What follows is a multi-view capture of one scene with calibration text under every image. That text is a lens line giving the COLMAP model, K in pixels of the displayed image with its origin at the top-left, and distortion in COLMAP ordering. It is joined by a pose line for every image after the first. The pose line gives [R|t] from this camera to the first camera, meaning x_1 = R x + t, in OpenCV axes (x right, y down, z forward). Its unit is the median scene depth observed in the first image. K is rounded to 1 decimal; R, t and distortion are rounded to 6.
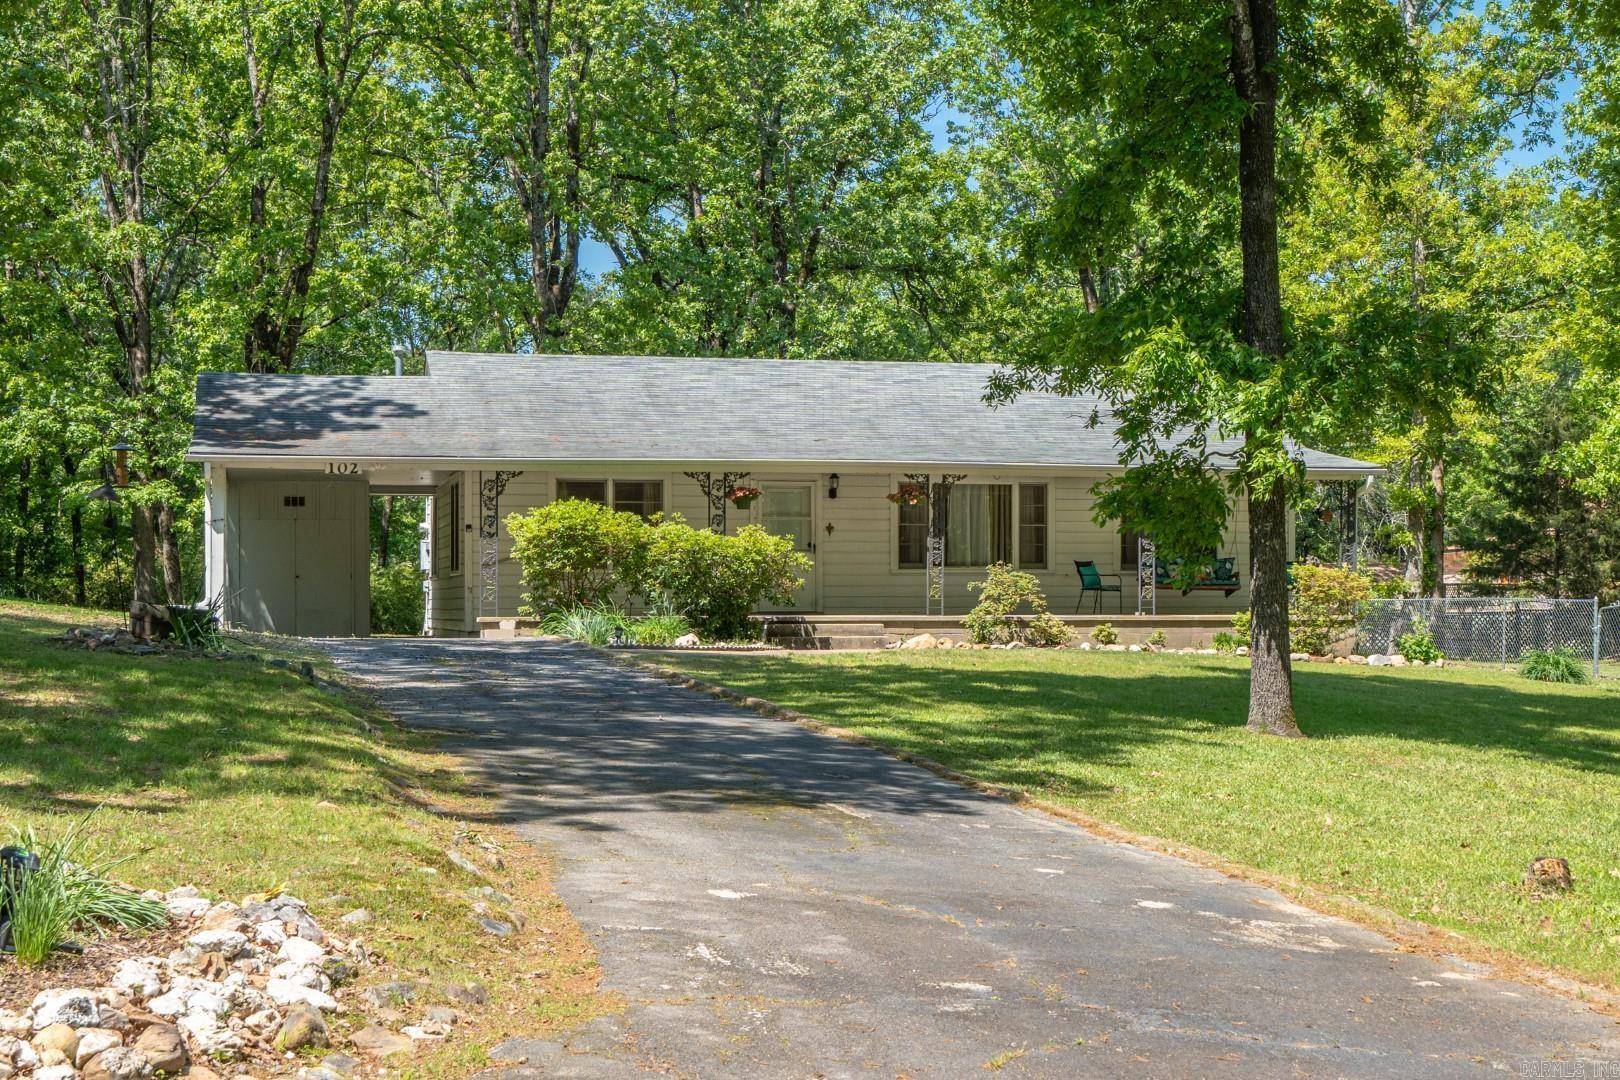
lens RADIAL K [[2441.8, 0, 812.1], [0, 2441.8, 530.9], [0, 0, 1]] dist [0.037707, 0.000000]
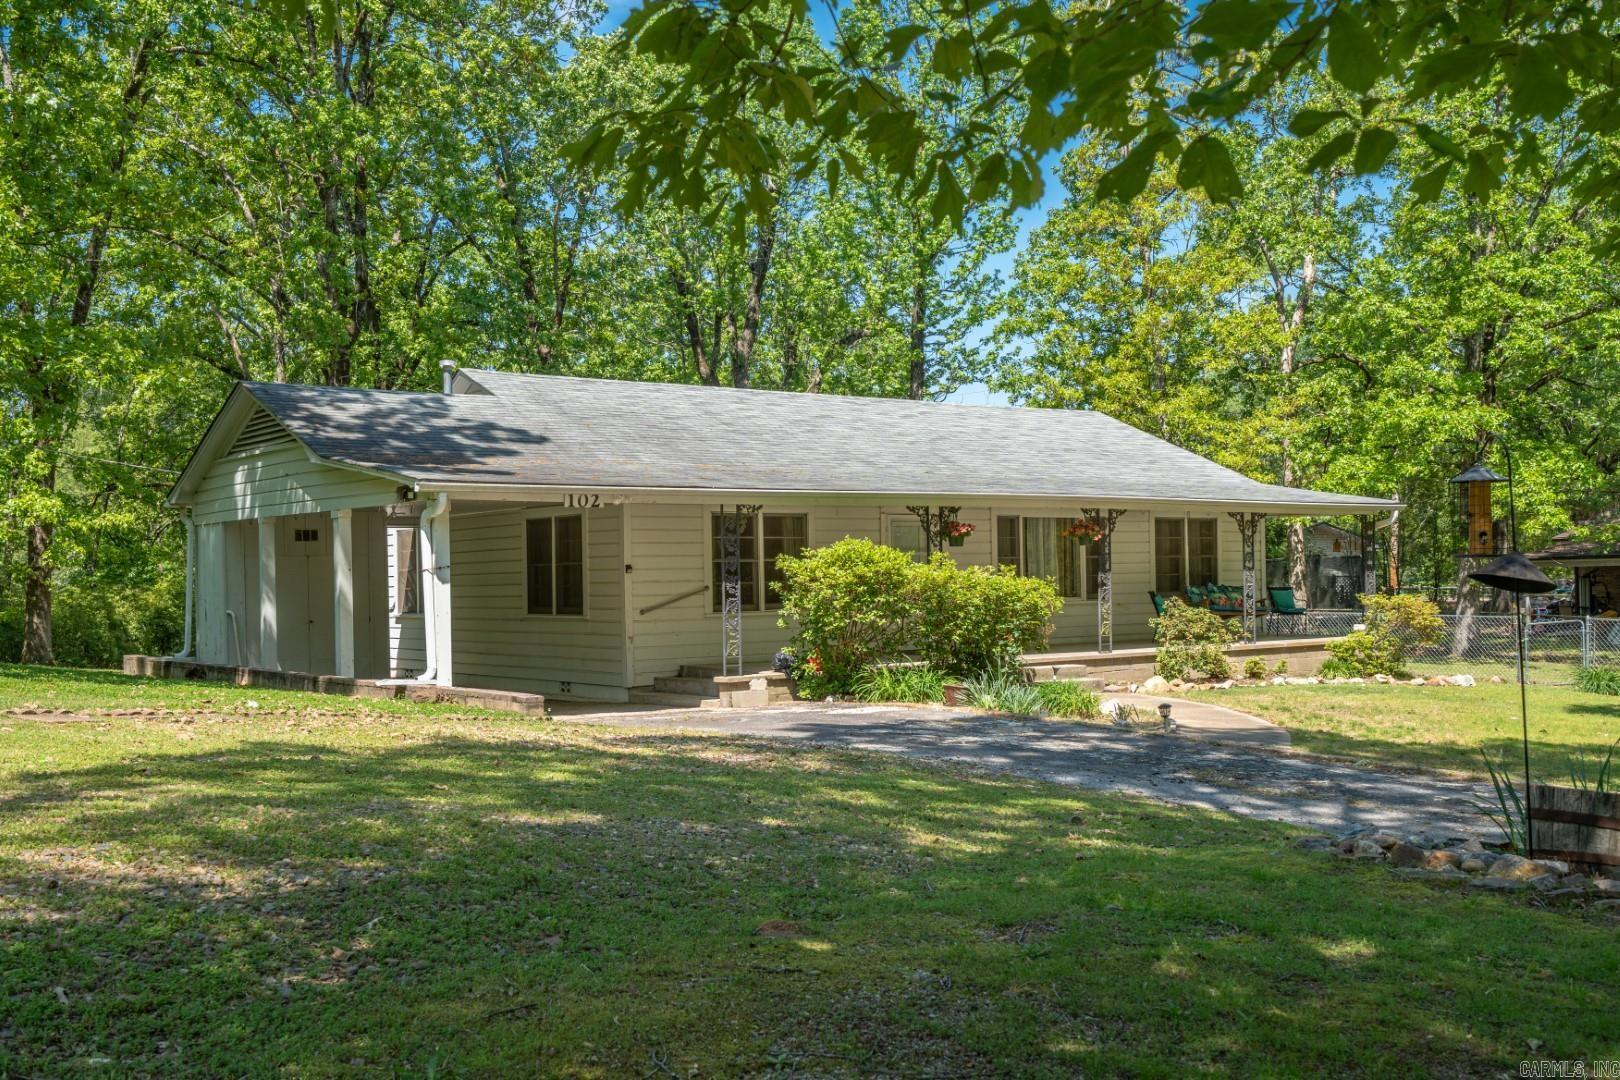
lens RADIAL K [[1545.1, 0, 810.8], [0, 1545.1, 538.9], [0, 0, 1]] dist [-0.017463, 0.000000]
pose [[0.904439, -0.005345, 0.426569, -0.331127], [0.004855, 0.999986, 0.002238, -0.013321], [-0.426575, 0.000047, 0.904452, 0.491553]]
